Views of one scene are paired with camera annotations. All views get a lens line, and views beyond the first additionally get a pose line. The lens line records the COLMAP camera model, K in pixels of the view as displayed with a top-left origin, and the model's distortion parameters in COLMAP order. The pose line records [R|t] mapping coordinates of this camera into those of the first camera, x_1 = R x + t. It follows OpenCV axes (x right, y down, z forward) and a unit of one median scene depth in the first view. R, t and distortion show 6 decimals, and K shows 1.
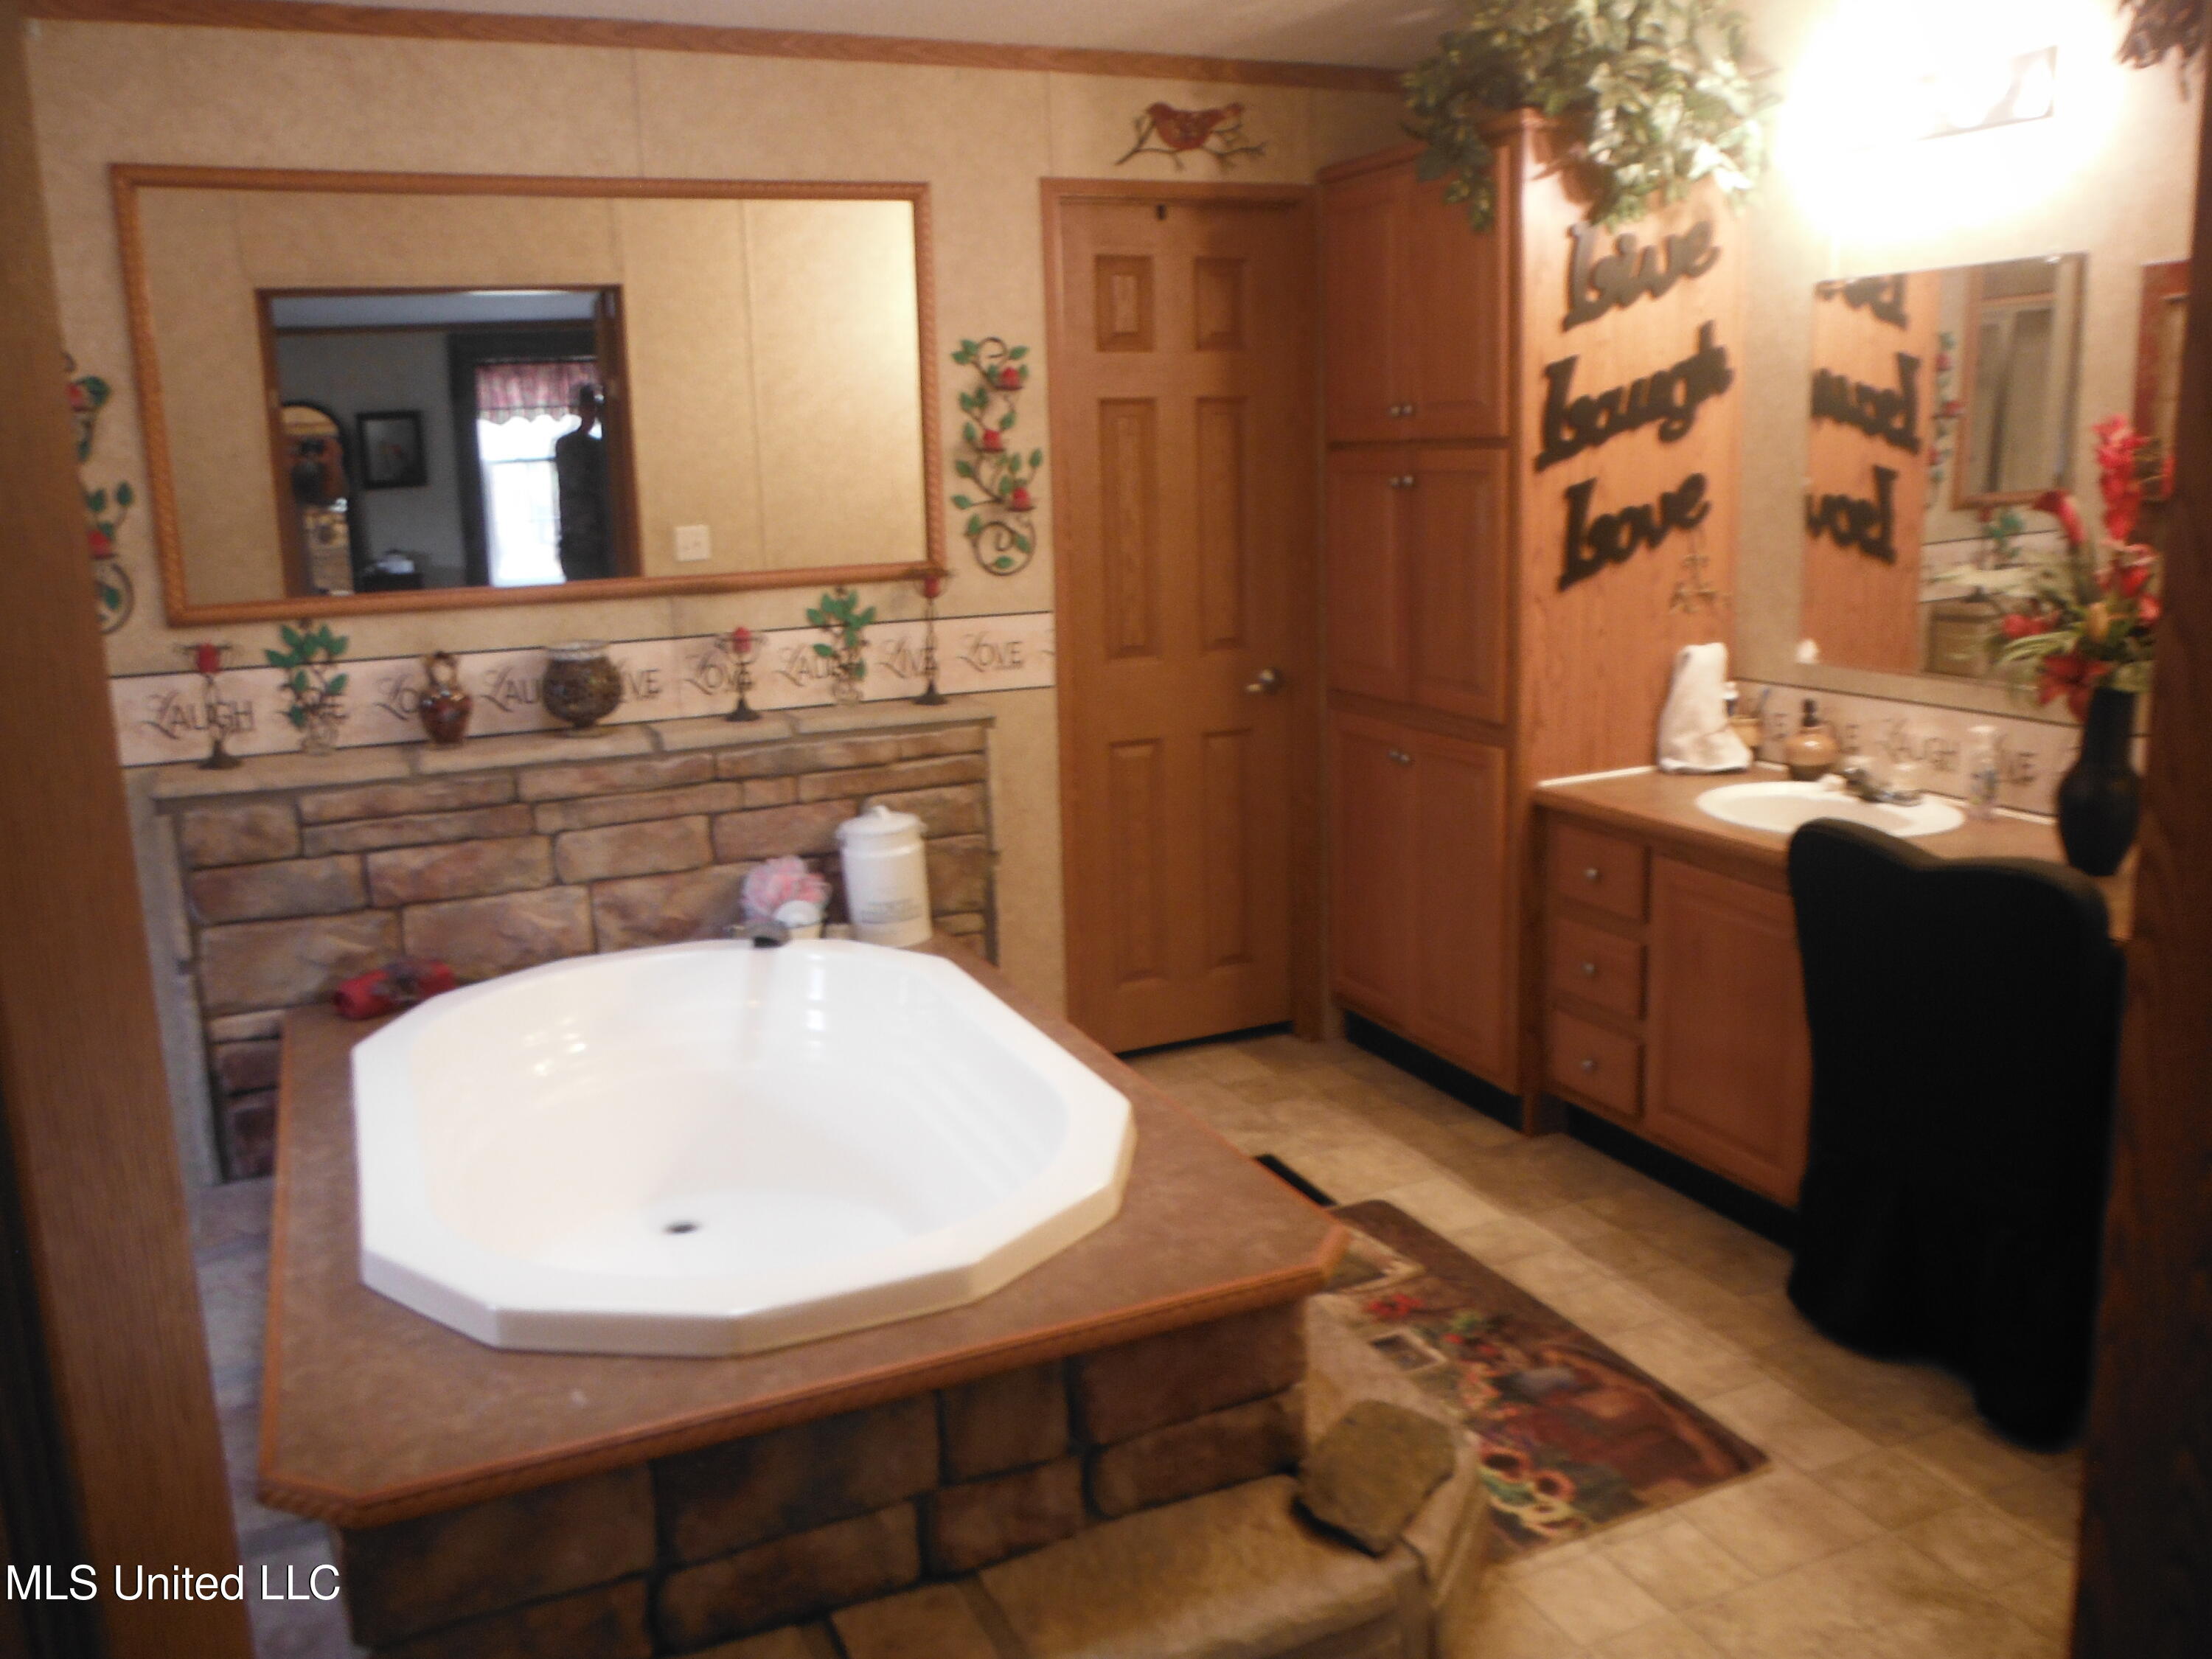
lens RADIAL K [[1766.0, 0, 1117.7], [0, 1766.0, 776.5], [0, 0, 1]] dist [-0.043172, 0.014153]
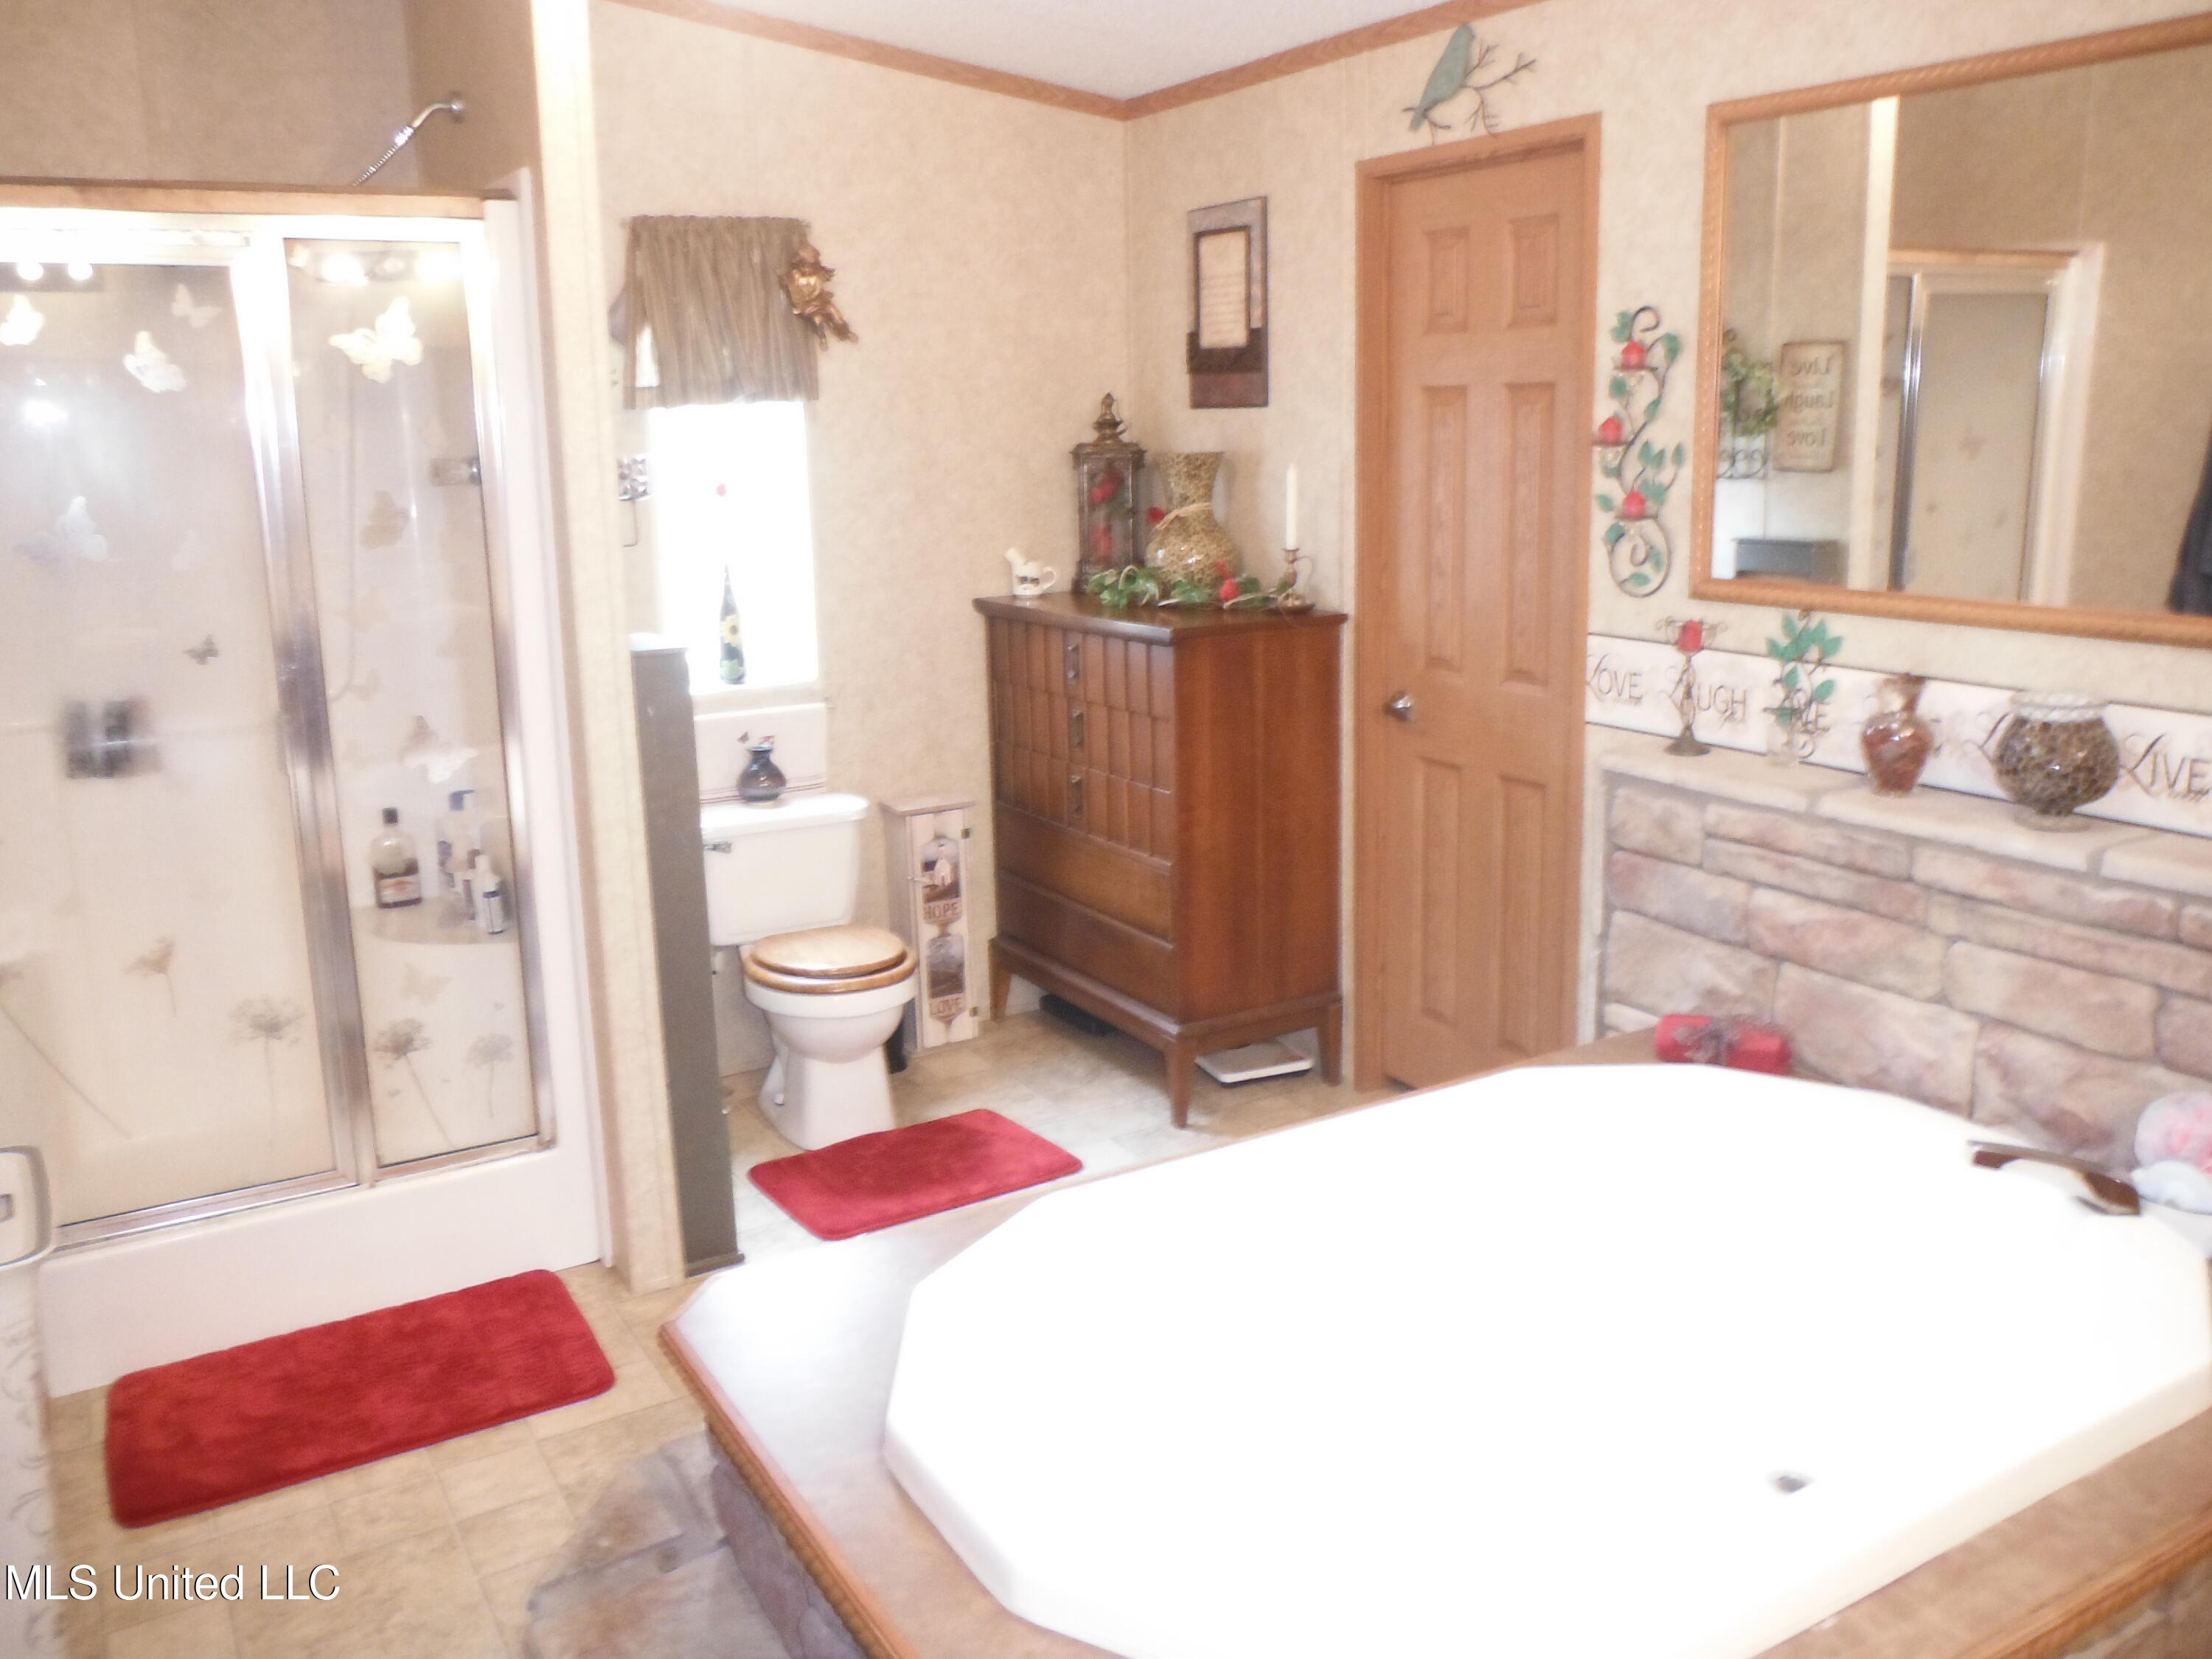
lens RADIAL K [[1766.0, 0, 1117.7], [0, 1766.0, 776.5], [0, 0, 1]] dist [-0.043172, 0.014153]
pose [[0.128778, 0.222585, -0.966371, 0.345502], [-0.177095, 0.963982, 0.198436, -0.121309], [0.975732, 0.145586, 0.163558, 0.534882]]
